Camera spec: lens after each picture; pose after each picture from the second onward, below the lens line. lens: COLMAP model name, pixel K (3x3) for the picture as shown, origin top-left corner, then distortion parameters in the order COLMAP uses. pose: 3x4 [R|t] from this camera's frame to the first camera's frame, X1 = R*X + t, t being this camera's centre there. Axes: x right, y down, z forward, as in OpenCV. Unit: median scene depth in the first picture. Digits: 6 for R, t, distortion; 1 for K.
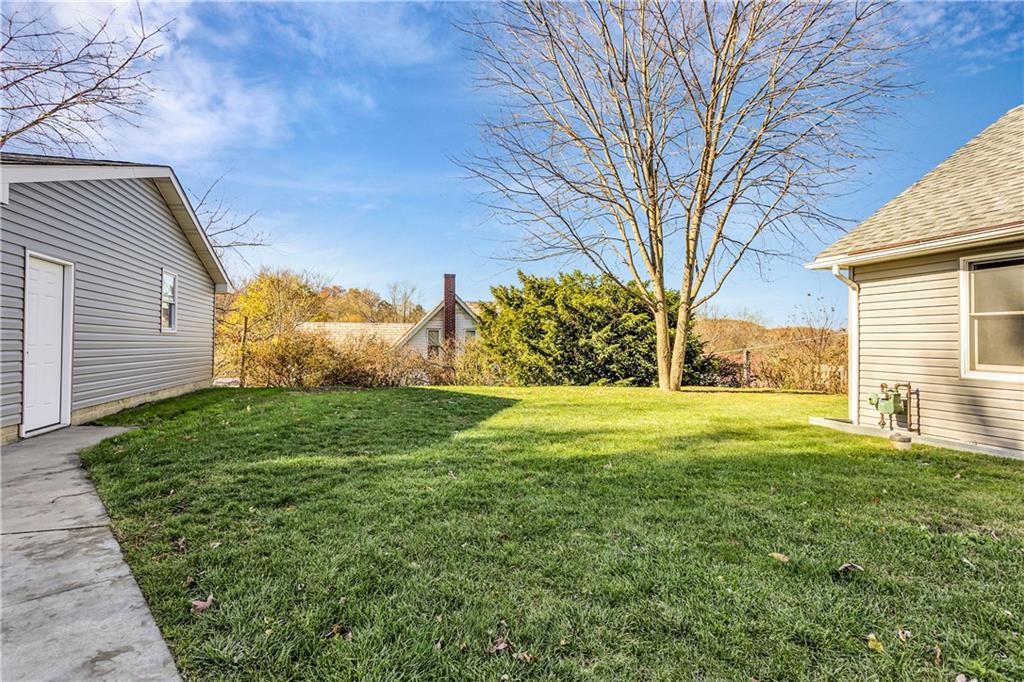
lens RADIAL K [[506.7, 0, 512.3], [0, 506.7, 334.1], [0, 0, 1]] dist [-0.002924, 0.000079]
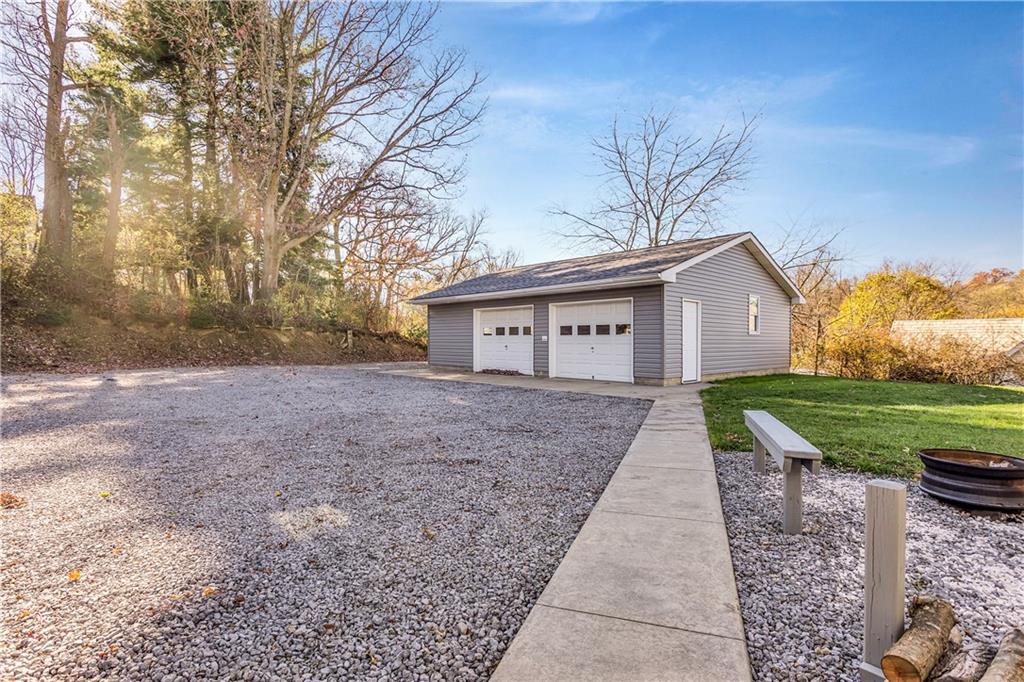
lens RADIAL K [[506.7, 0, 511.1], [0, 506.7, 339.7], [0, 0, 1]] dist [-0.002924, 0.000079]
pose [[0.446904, -0.000663, -0.894582, 0.387770], [0.012152, 0.999912, 0.005330, -0.004471], [0.894500, -0.013252, 0.446872, -0.375408]]
